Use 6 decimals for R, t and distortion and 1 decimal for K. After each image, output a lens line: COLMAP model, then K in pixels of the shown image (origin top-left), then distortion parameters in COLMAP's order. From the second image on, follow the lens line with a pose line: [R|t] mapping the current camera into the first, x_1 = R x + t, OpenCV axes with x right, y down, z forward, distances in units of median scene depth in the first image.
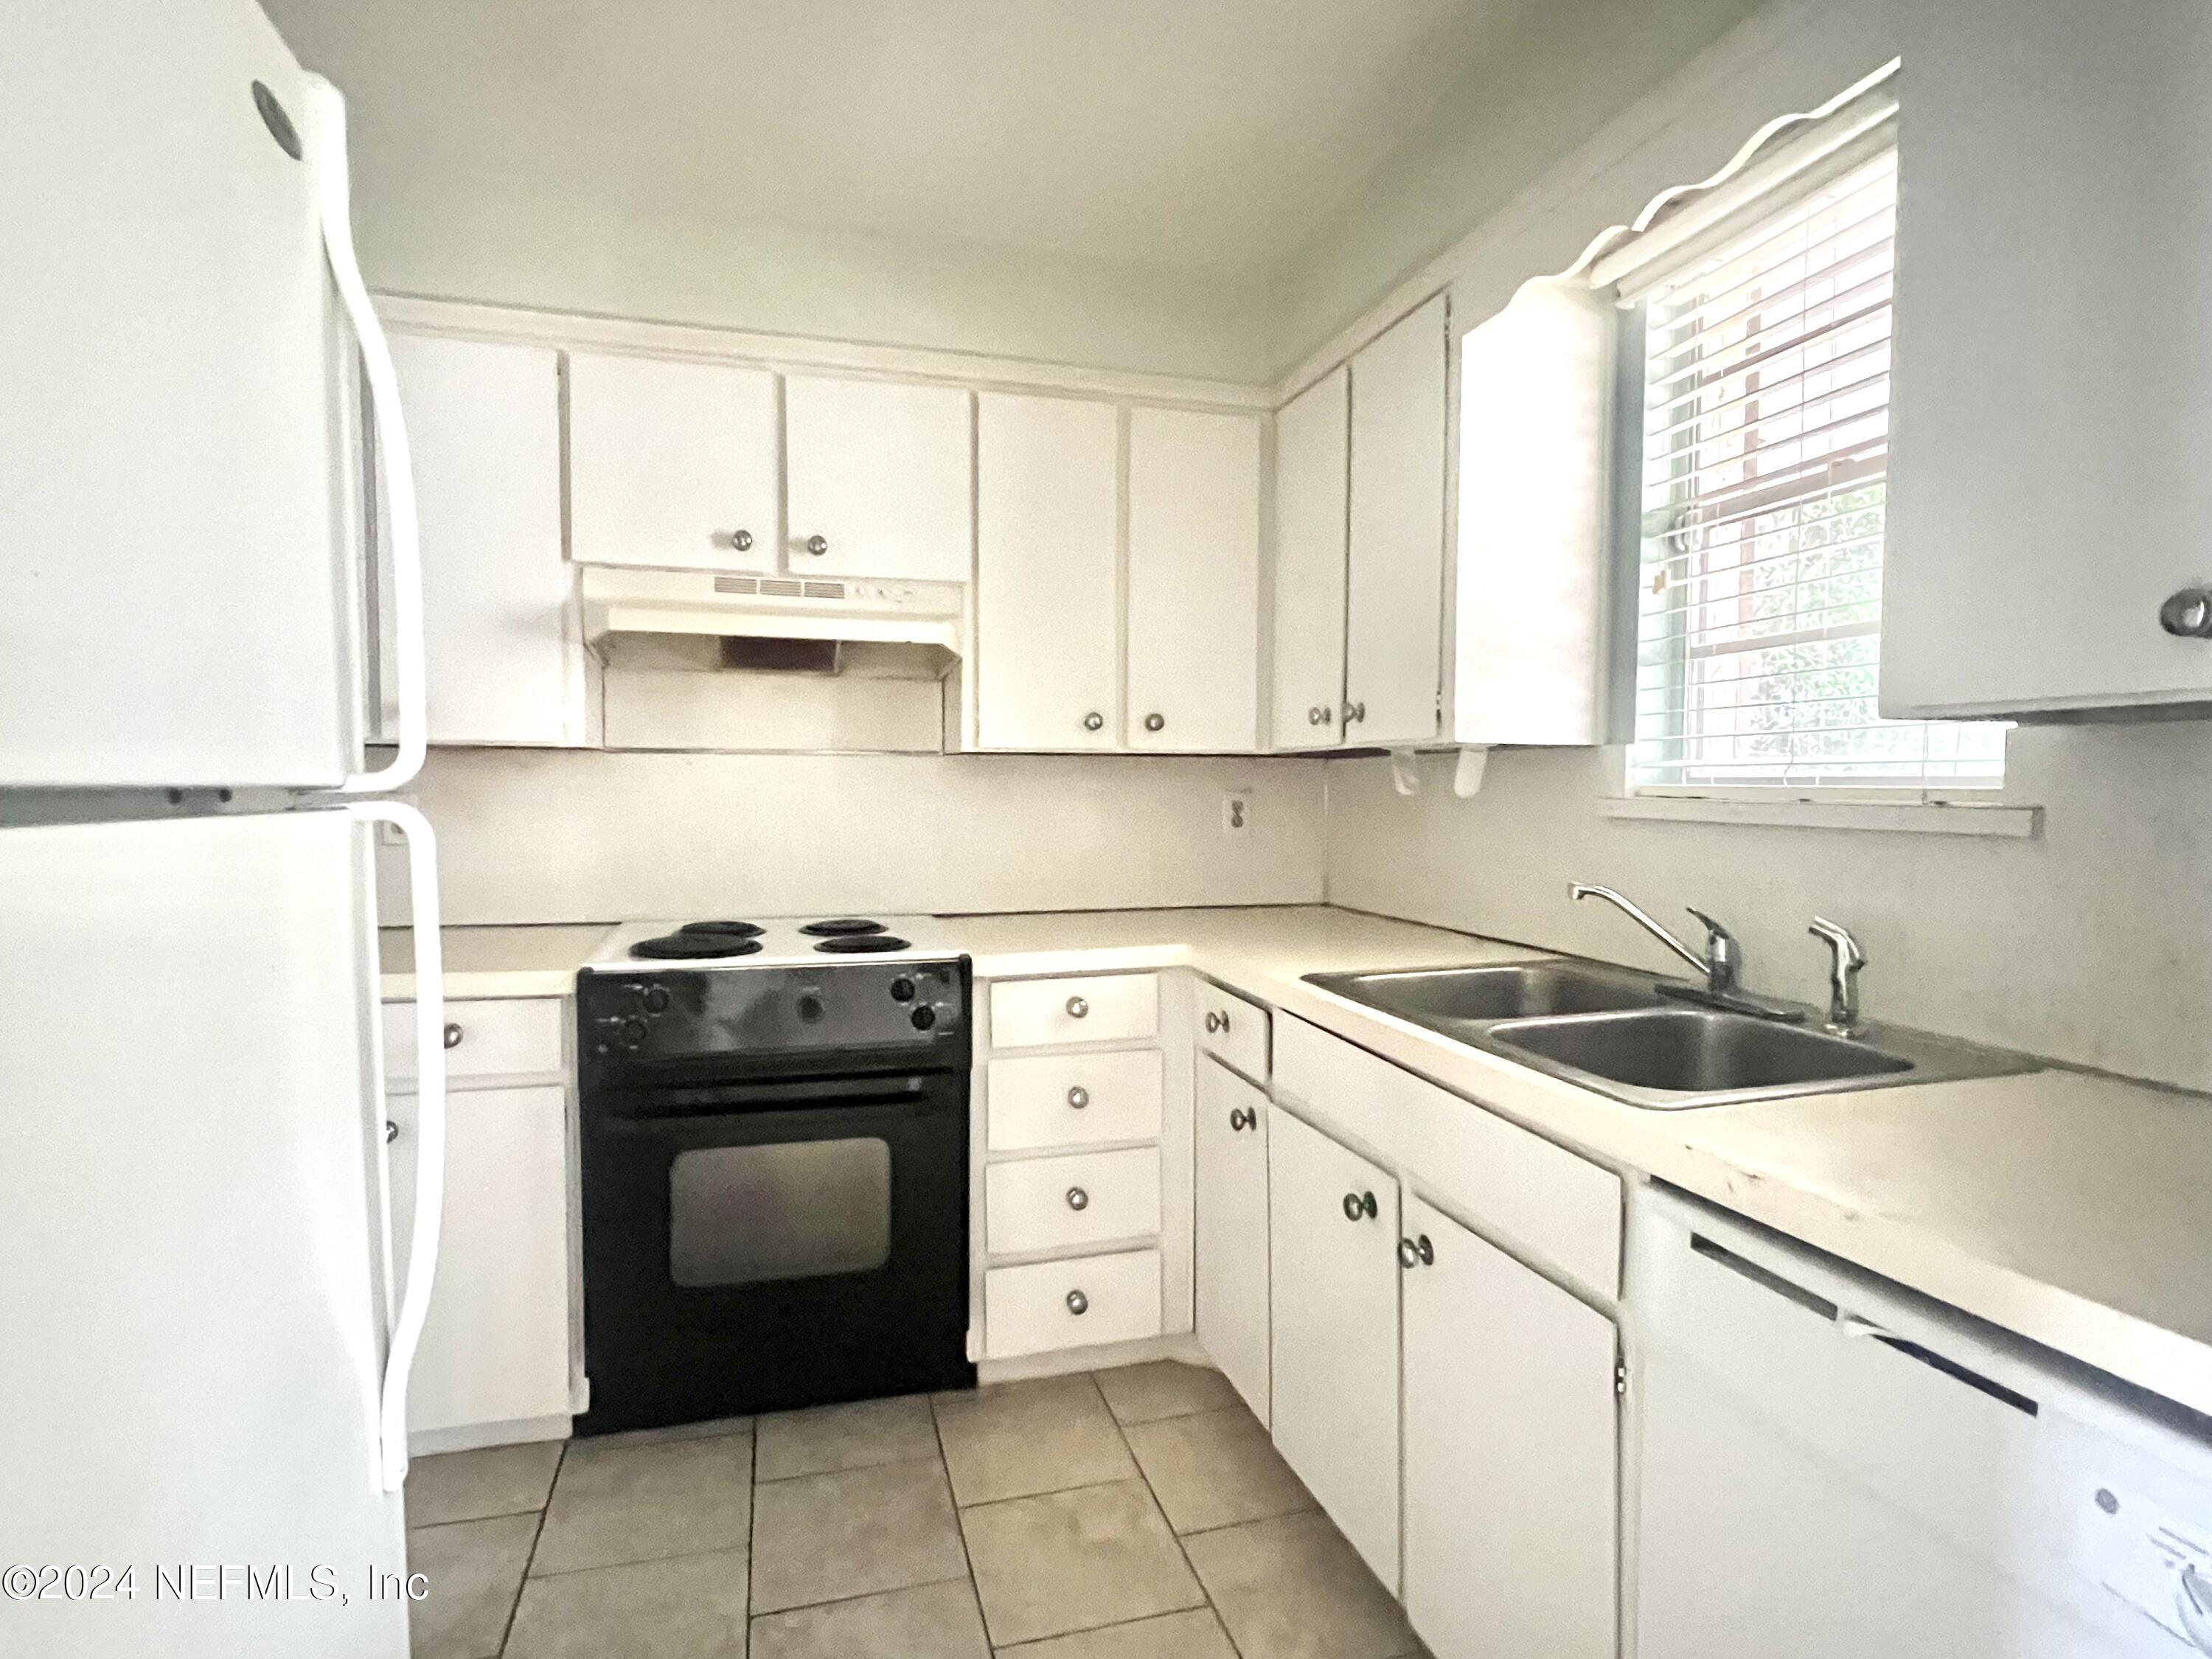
lens RADIAL K [[1173.3, 0, 1100.7], [0, 1173.3, 826.1], [0, 0, 1]] dist [0.000504, 0.000047]
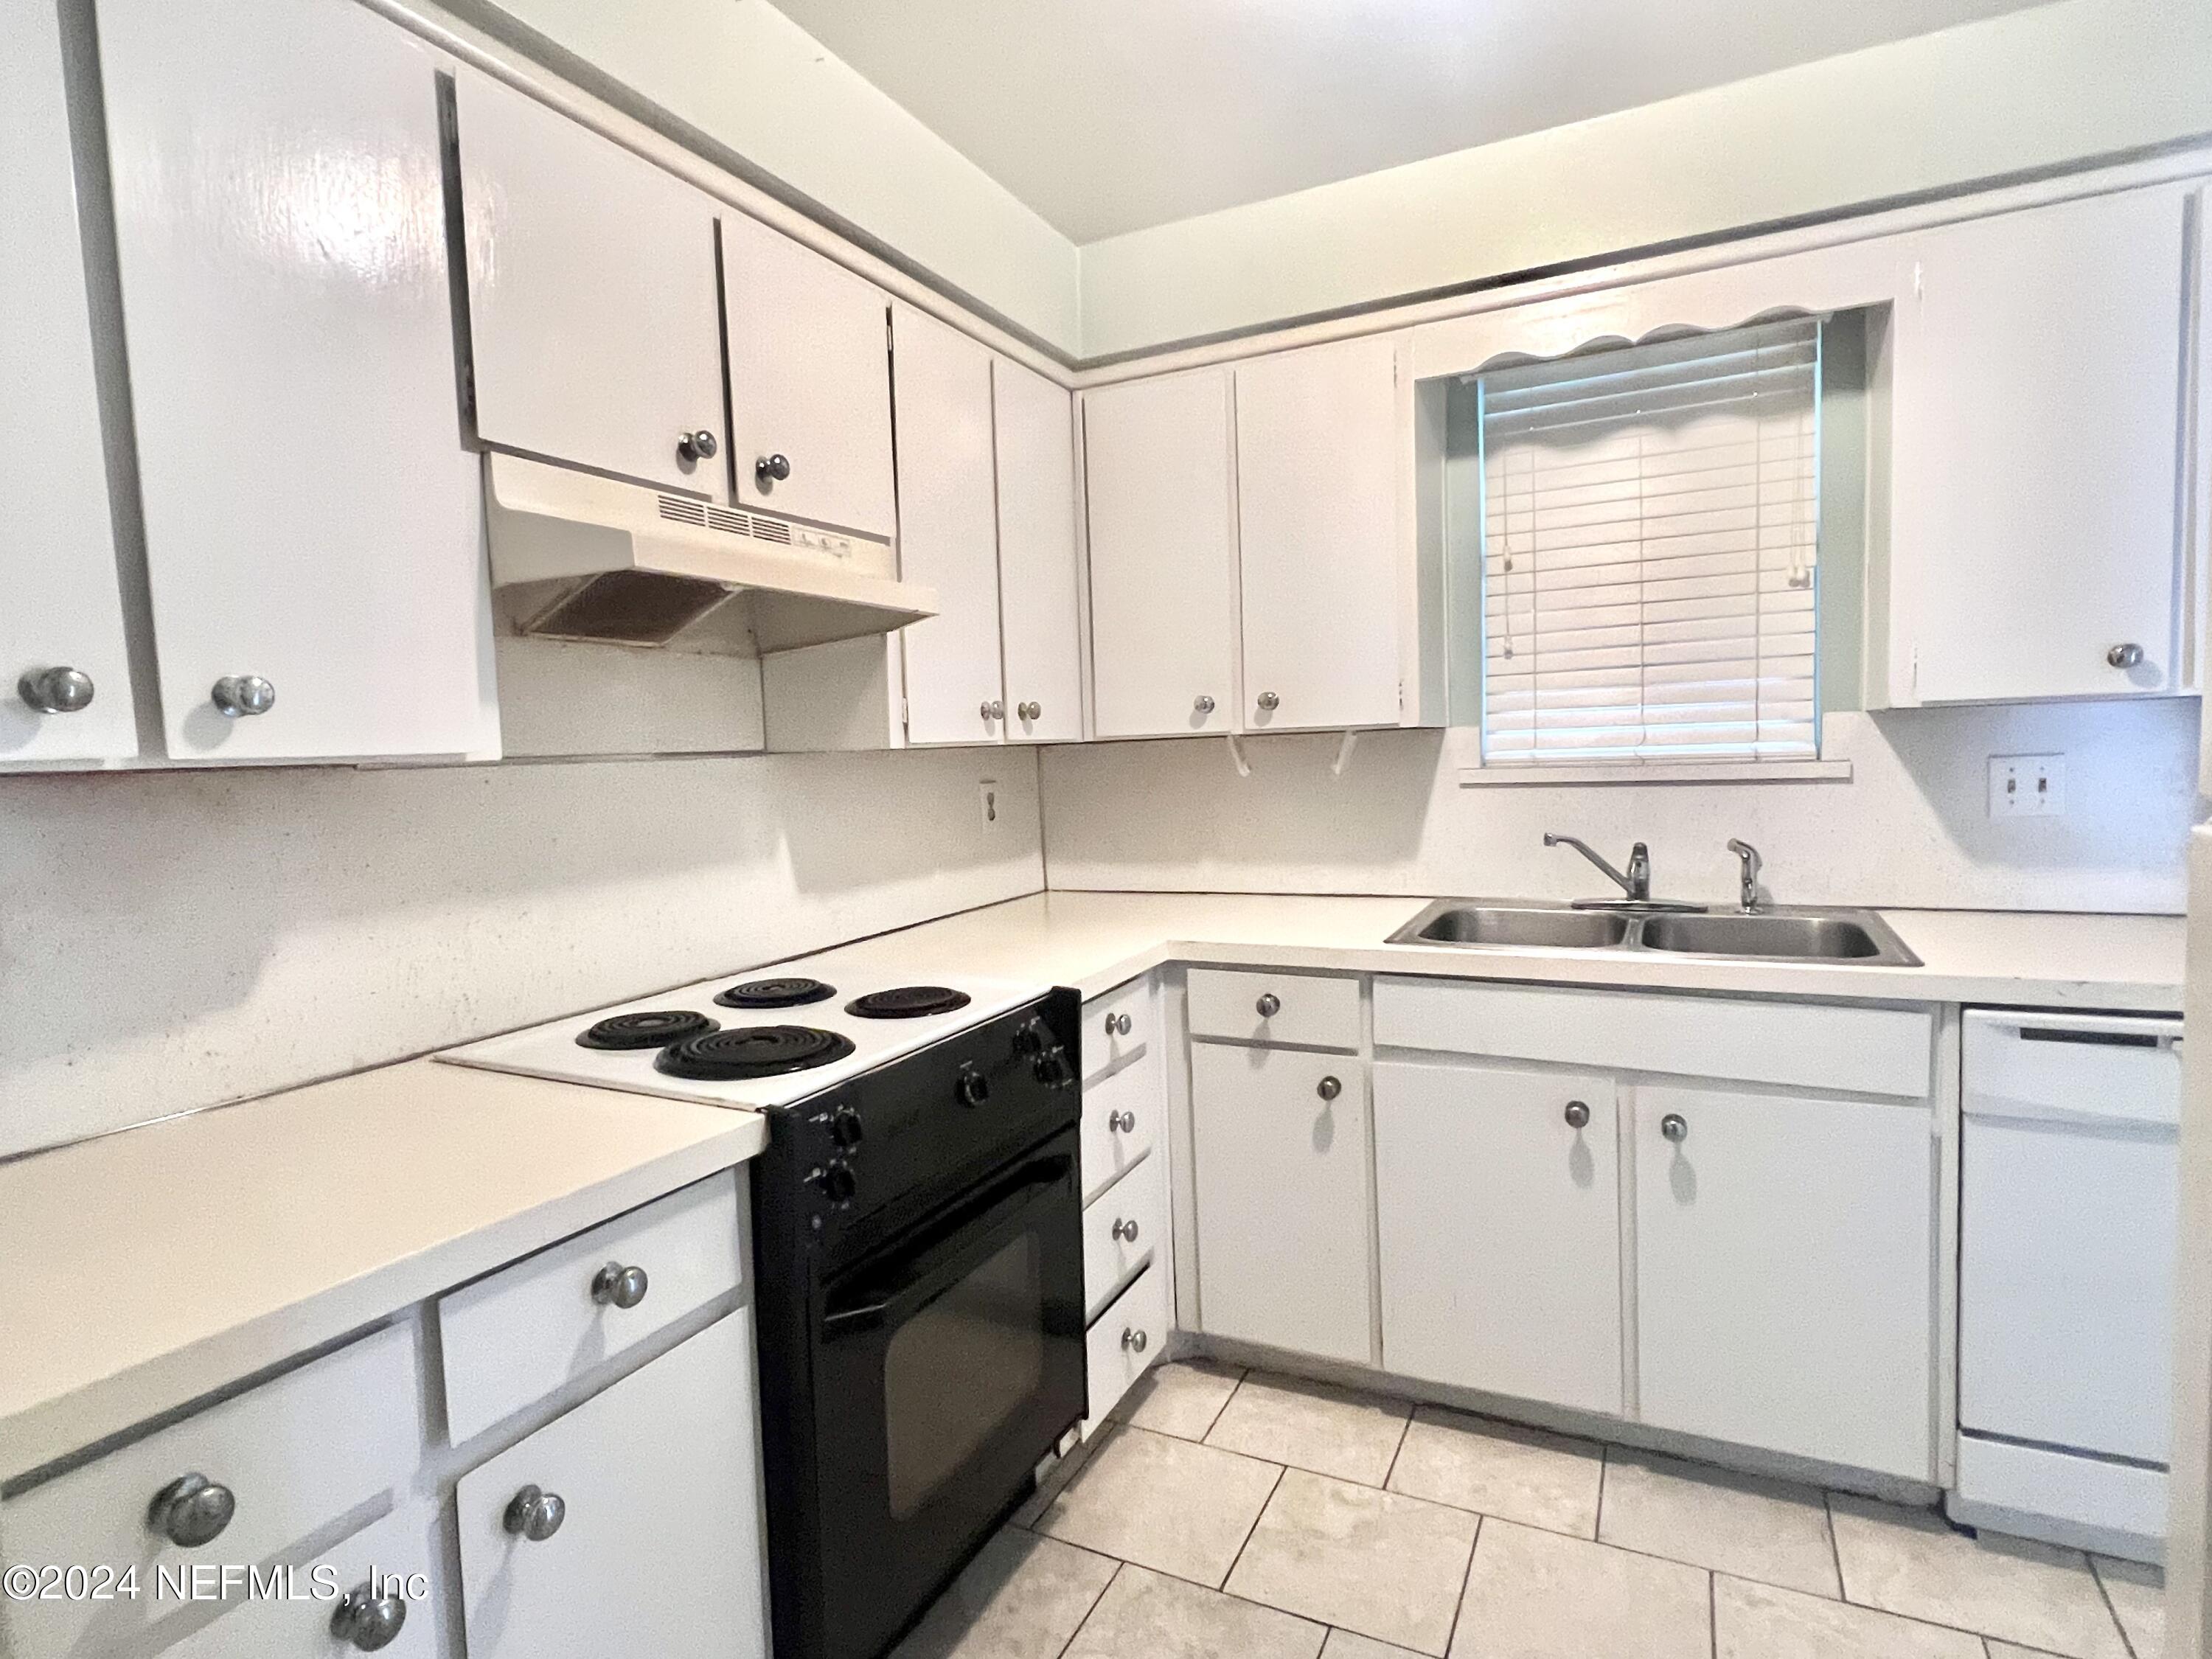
lens RADIAL K [[1173.3, 0, 1105.1], [0, 1173.3, 828.2], [0, 0, 1]] dist [0.000504, 0.000047]
pose [[0.667537, -0.080579, 0.740203, -0.670292], [0.068262, 0.996563, 0.046926, -0.040101], [-0.741441, 0.019203, 0.670744, 0.378905]]
